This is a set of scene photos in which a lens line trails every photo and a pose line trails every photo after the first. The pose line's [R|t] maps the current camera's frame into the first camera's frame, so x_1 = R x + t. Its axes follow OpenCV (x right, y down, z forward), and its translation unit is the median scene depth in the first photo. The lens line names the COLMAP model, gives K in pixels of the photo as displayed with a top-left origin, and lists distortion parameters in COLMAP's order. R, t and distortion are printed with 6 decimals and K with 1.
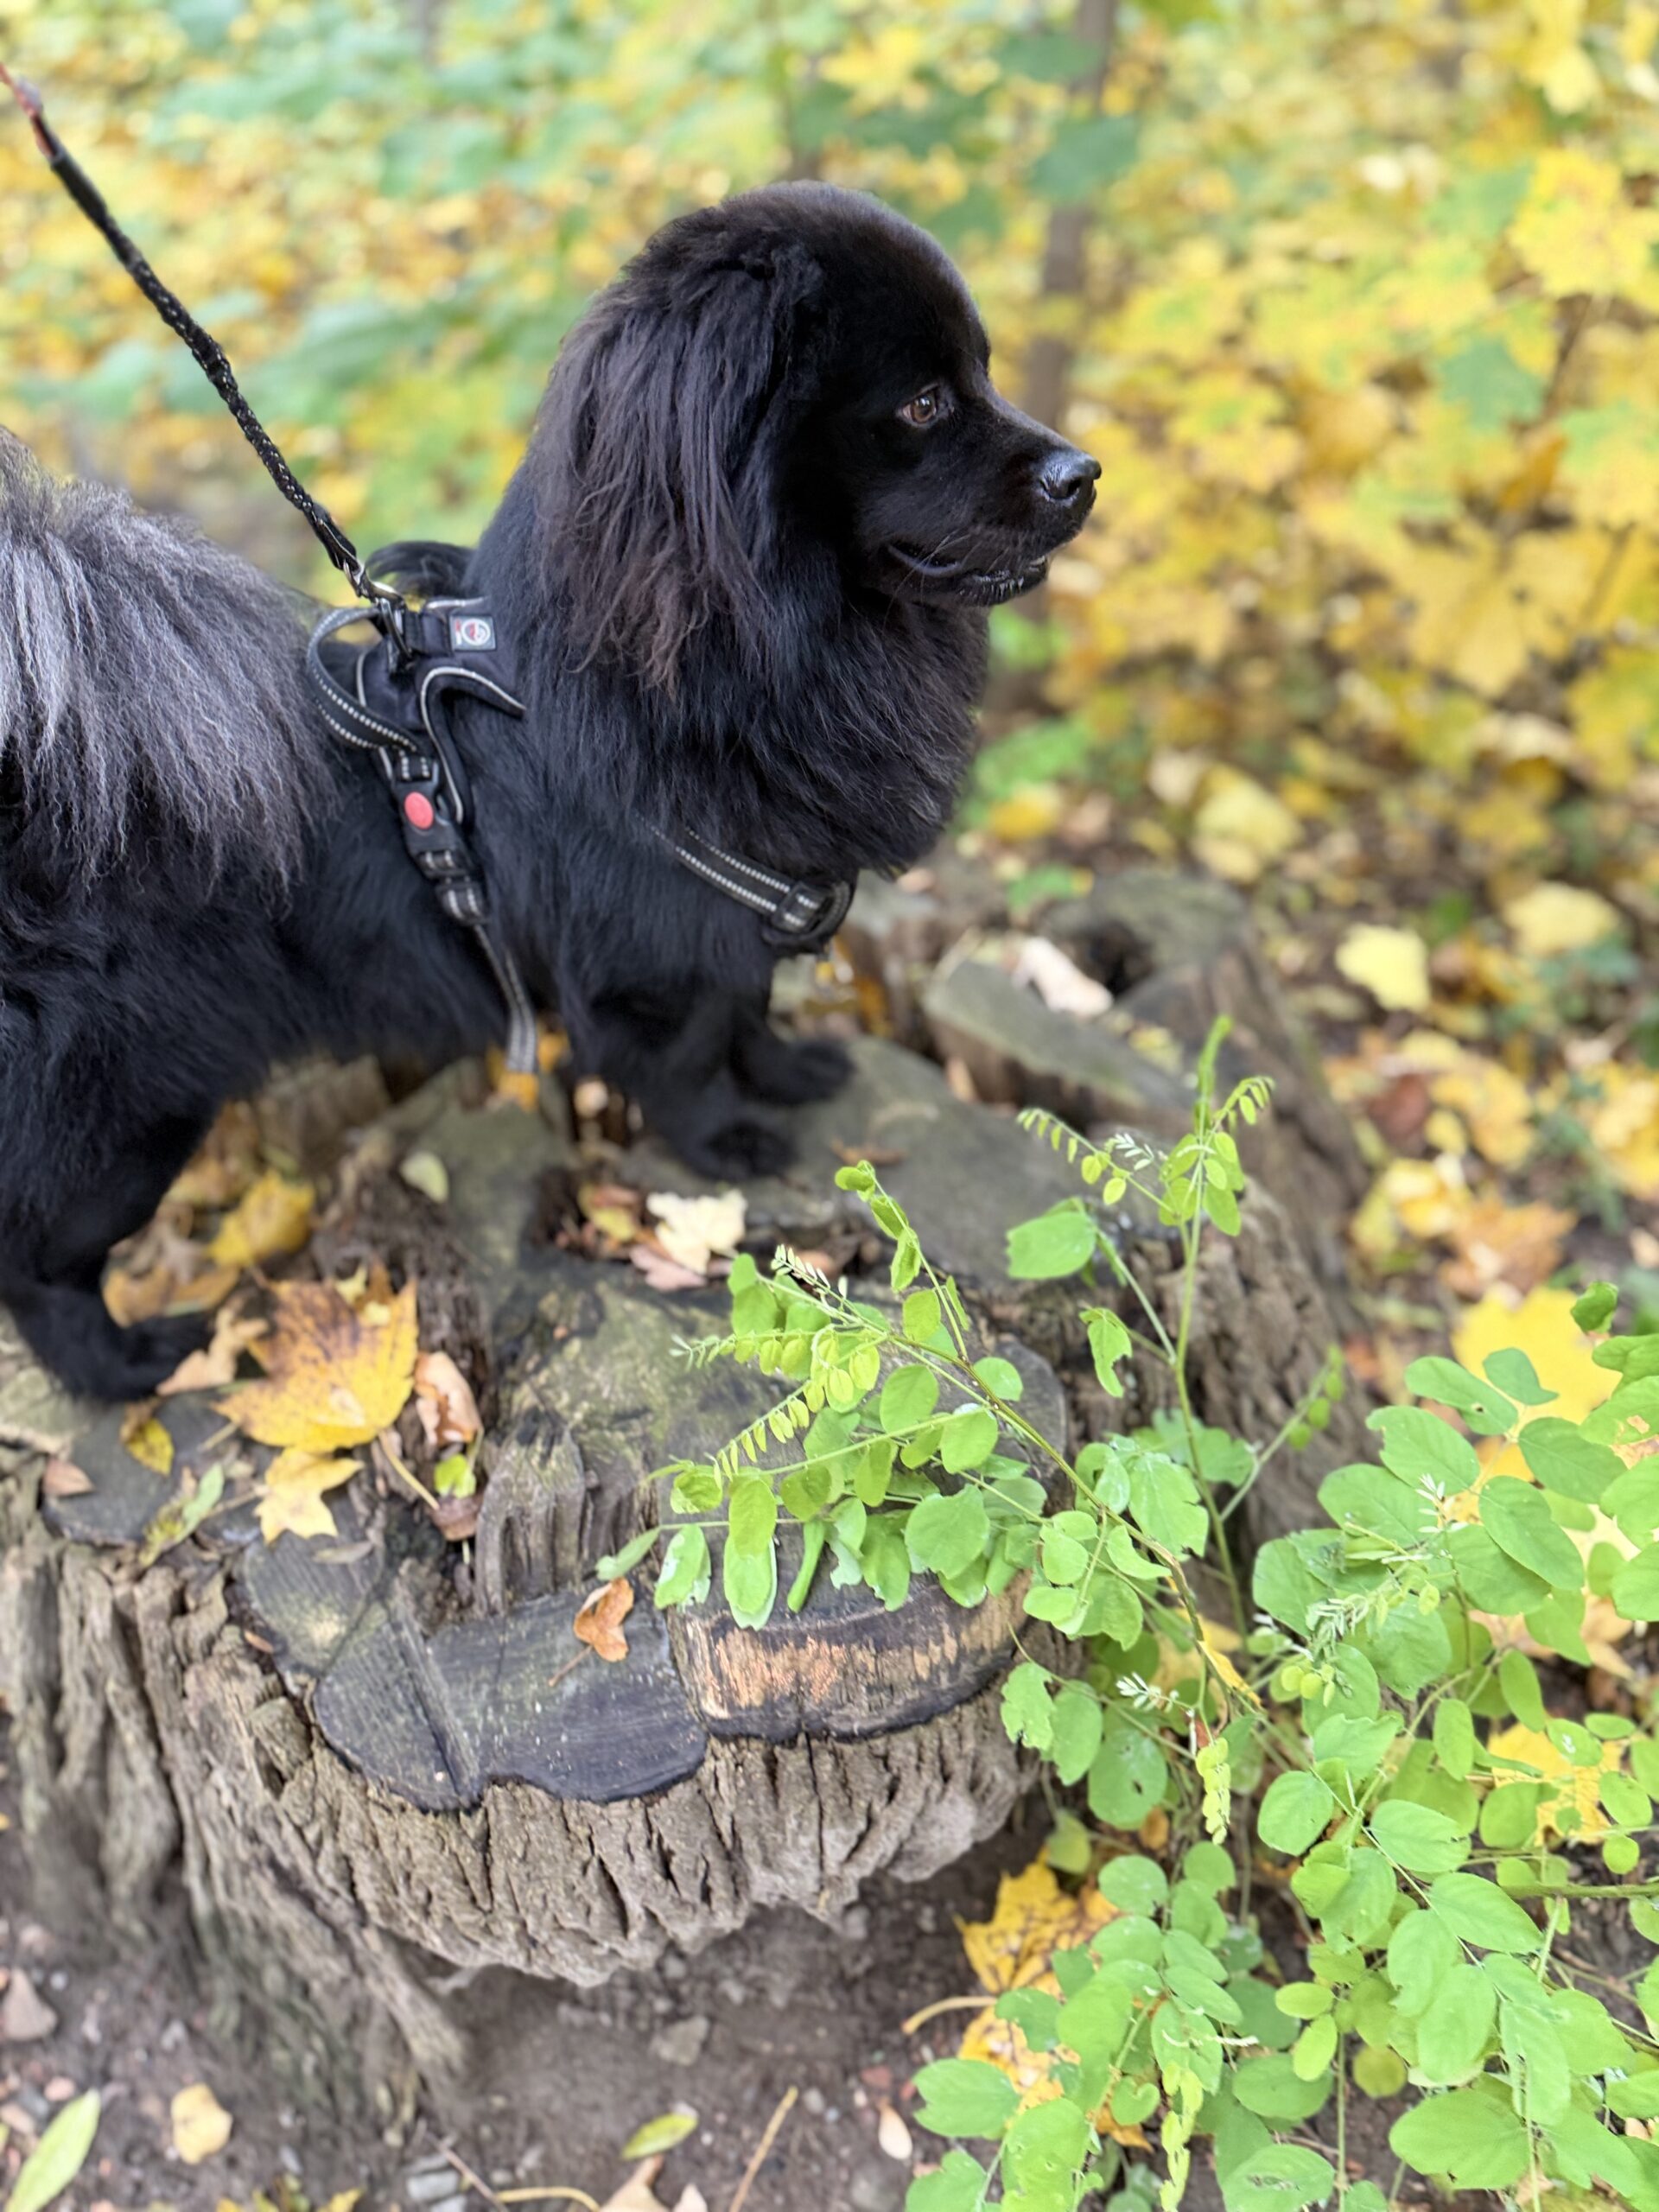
lens RADIAL K [[1553.0, 0, 829.5], [0, 1553.0, 1106.0], [0, 0, 1]] dist [0.004049, -0.016862]
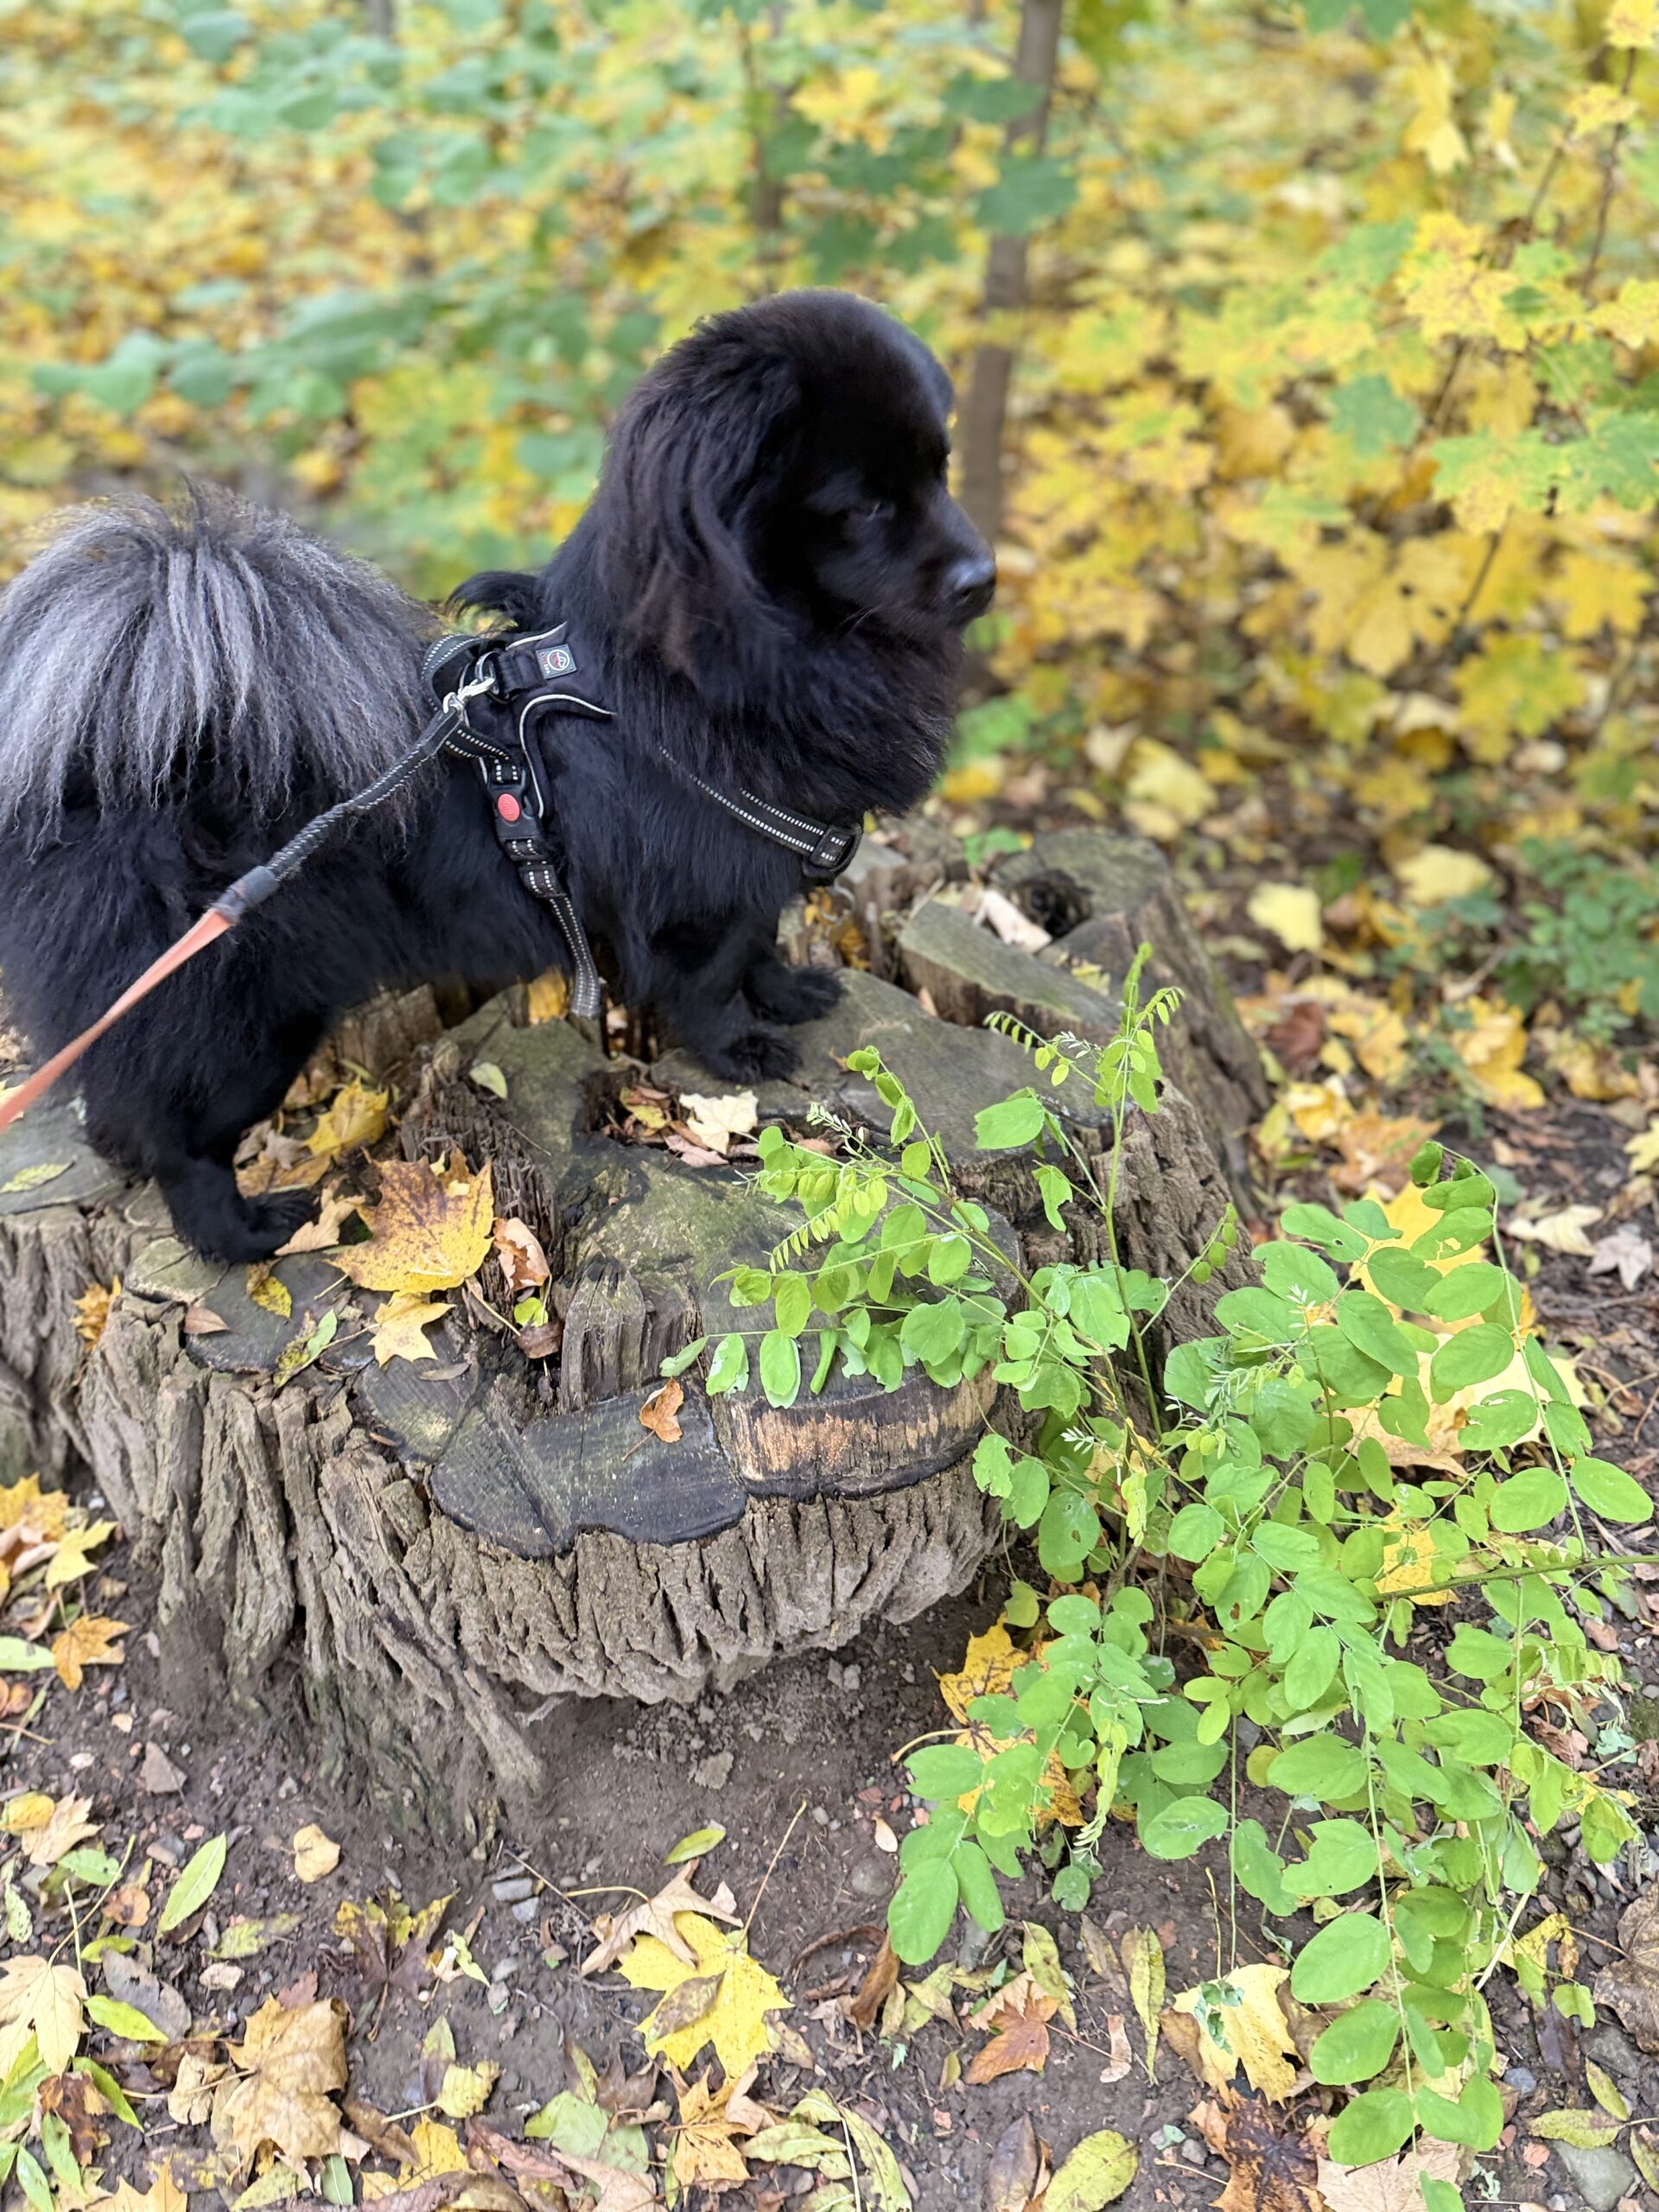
lens RADIAL K [[1555.7, 0, 829.5], [0, 1555.7, 1106.0], [0, 0, 1]] dist [0.085896, -0.149490]
pose [[0.999010, -0.003707, 0.044333, -0.057463], [0.002859, 0.999812, 0.019178, 0.049435], [-0.044396, -0.019032, 0.998833, -0.257095]]
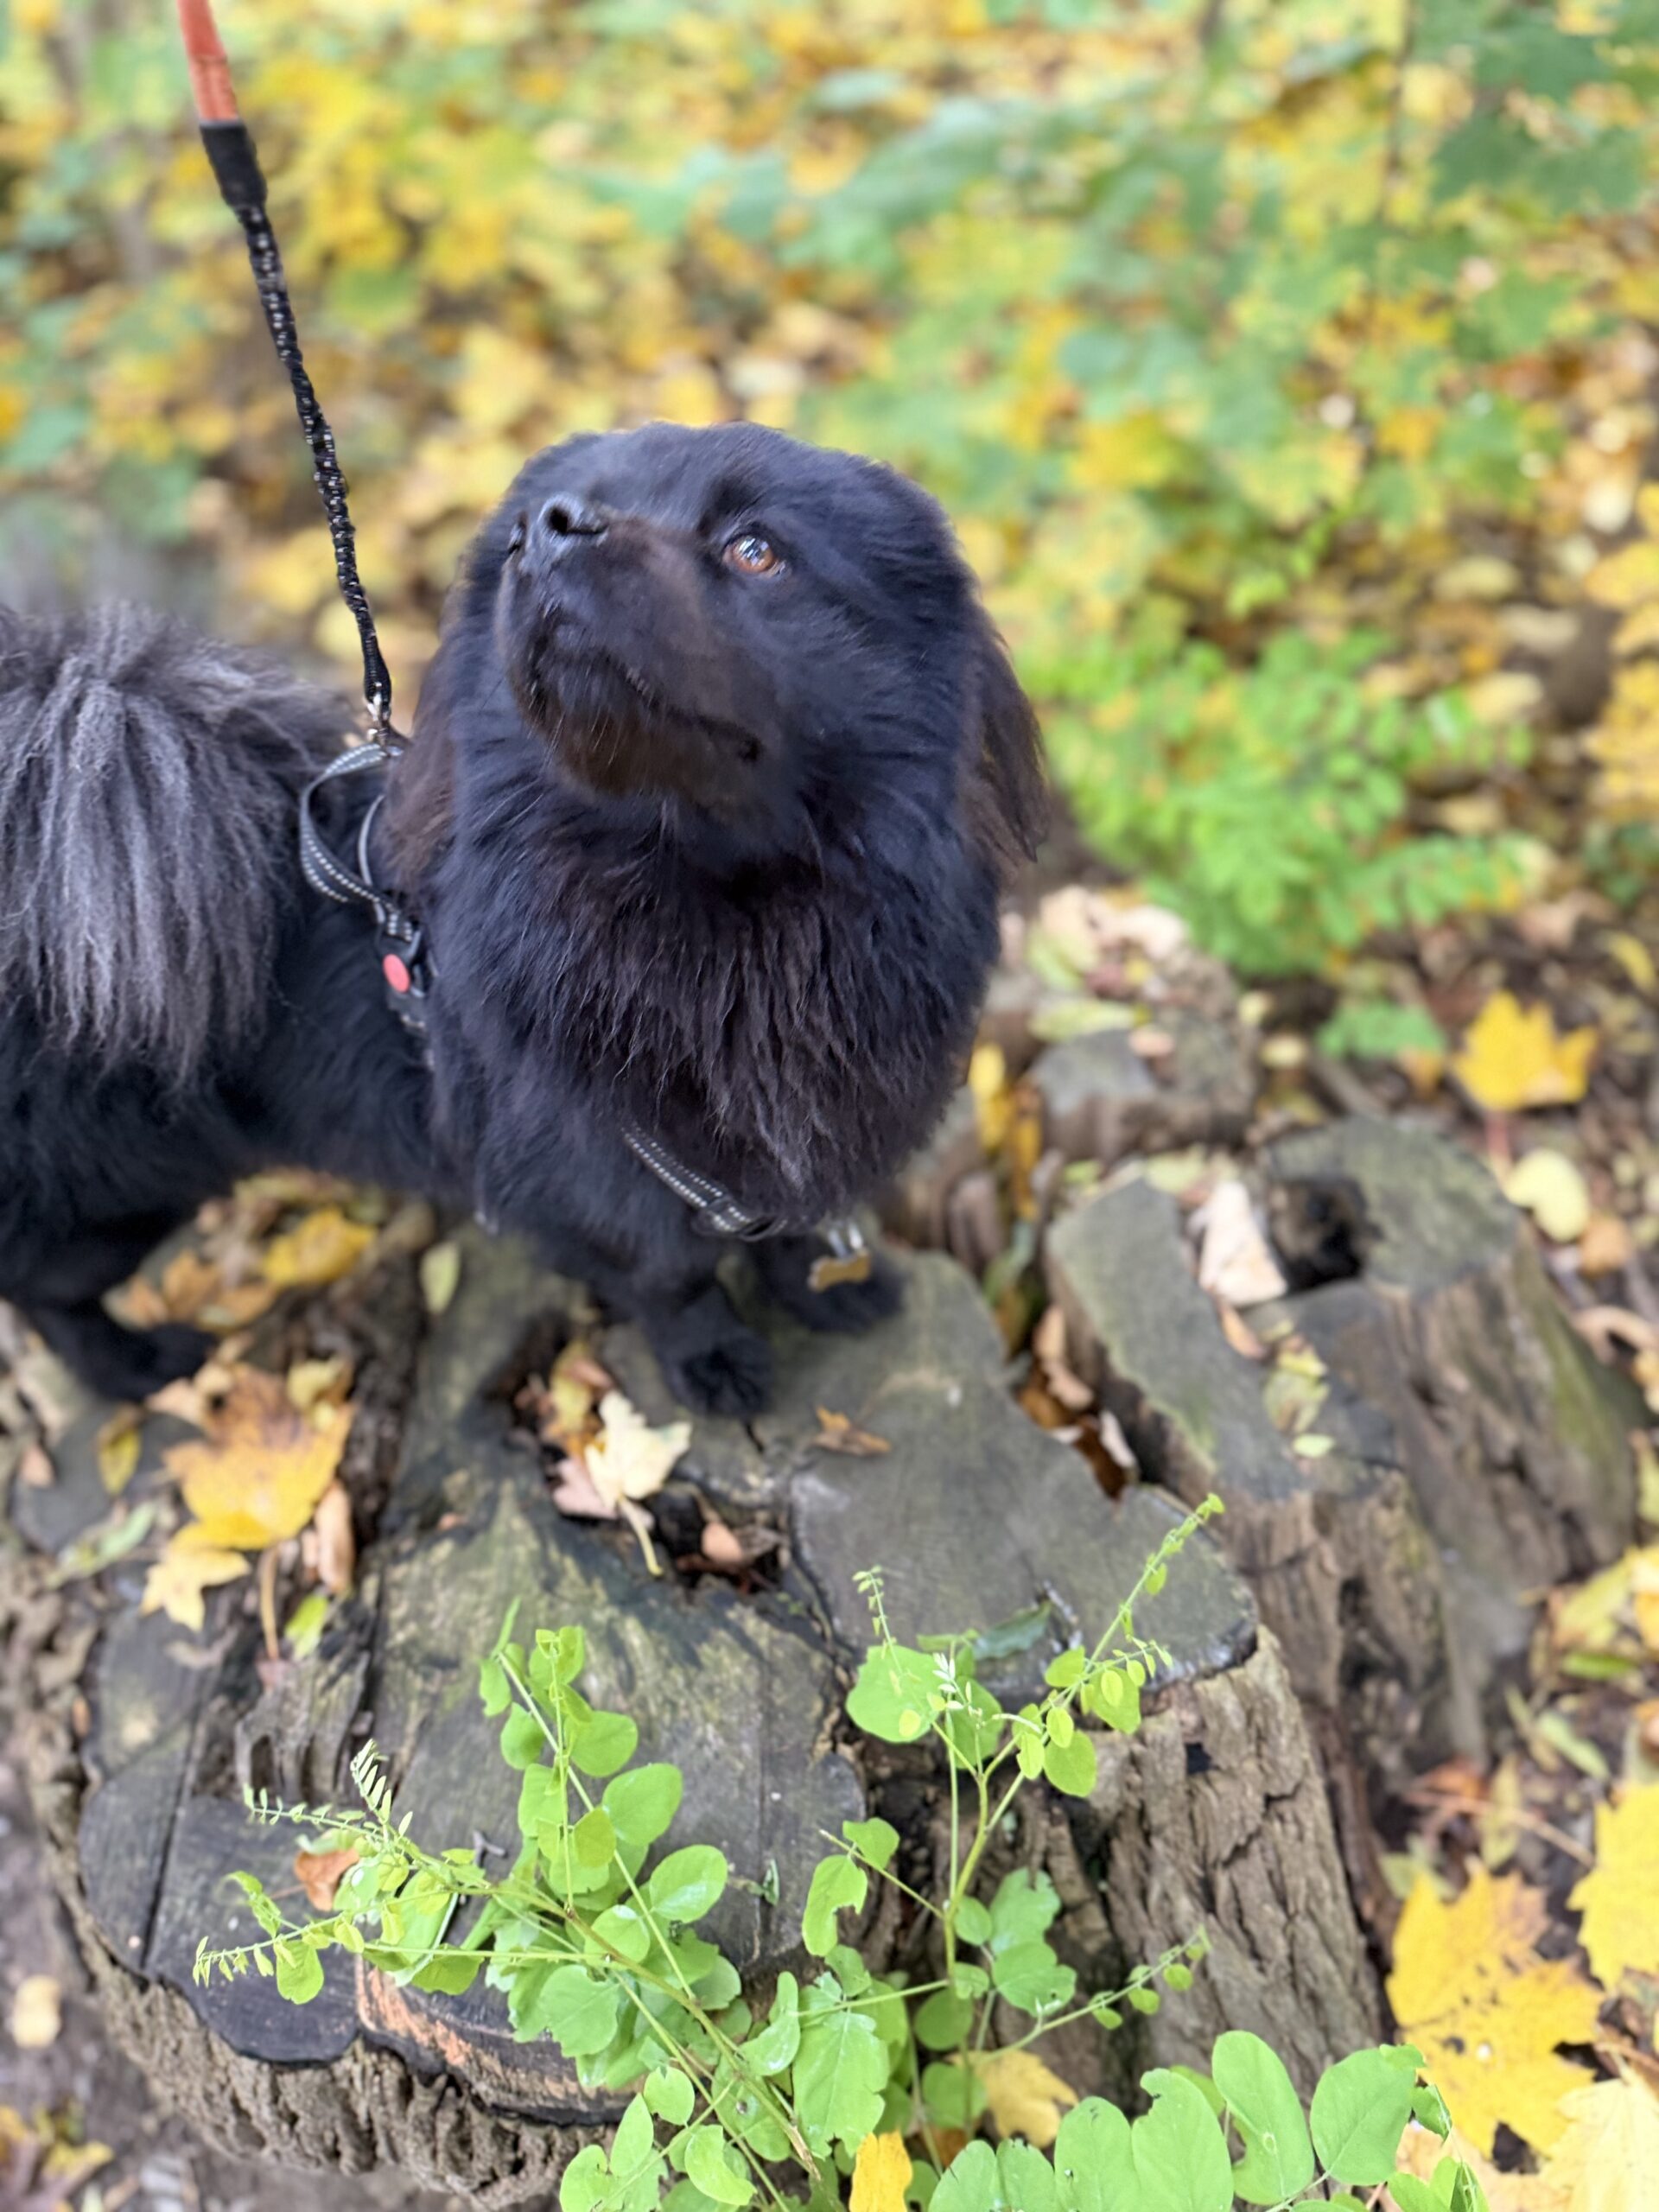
lens RADIAL K [[1533.1, 0, 825.4], [0, 1533.1, 1175.4], [0, 0, 1]] dist [0.006387, -0.019755]
pose [[0.895122, 0.325674, -0.304455, 0.263046], [-0.257991, 0.935344, 0.242018, -0.355777], [0.363589, -0.138089, 0.921268, 0.253958]]
